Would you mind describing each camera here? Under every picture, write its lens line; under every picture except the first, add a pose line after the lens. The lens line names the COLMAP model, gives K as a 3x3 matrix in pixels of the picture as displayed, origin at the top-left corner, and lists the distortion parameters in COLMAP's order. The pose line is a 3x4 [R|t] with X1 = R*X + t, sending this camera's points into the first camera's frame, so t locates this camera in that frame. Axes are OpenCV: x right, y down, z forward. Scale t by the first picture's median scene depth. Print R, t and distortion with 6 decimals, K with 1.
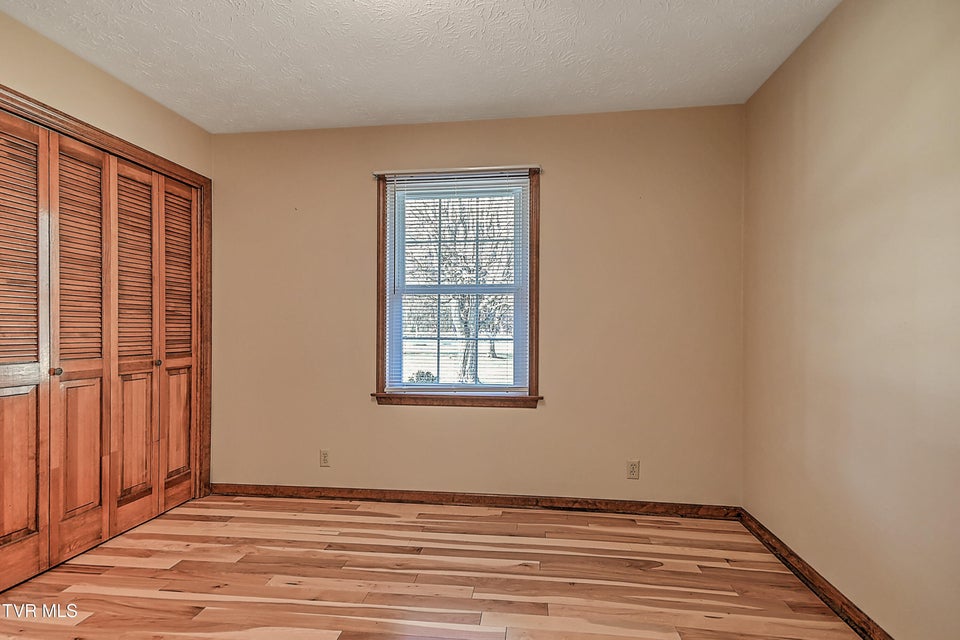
lens RADIAL K [[482.2, 0, 455.5], [0, 482.2, 336.6], [0, 0, 1]] dist [0.026534, -0.005831]
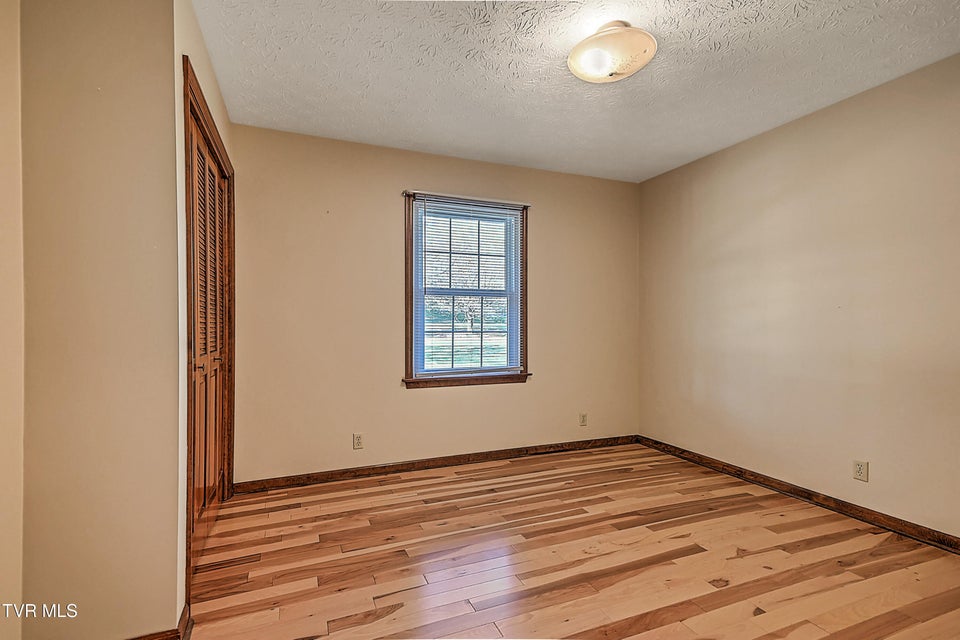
lens RADIAL K [[482.2, 0, 481.8], [0, 482.2, 332.1], [0, 0, 1]] dist [0.026534, -0.005831]
pose [[0.859685, -0.011328, 0.510699, -0.636336], [0.010059, 0.999936, 0.005248, -0.000763], [-0.510726, 0.000626, 0.859743, -0.102062]]
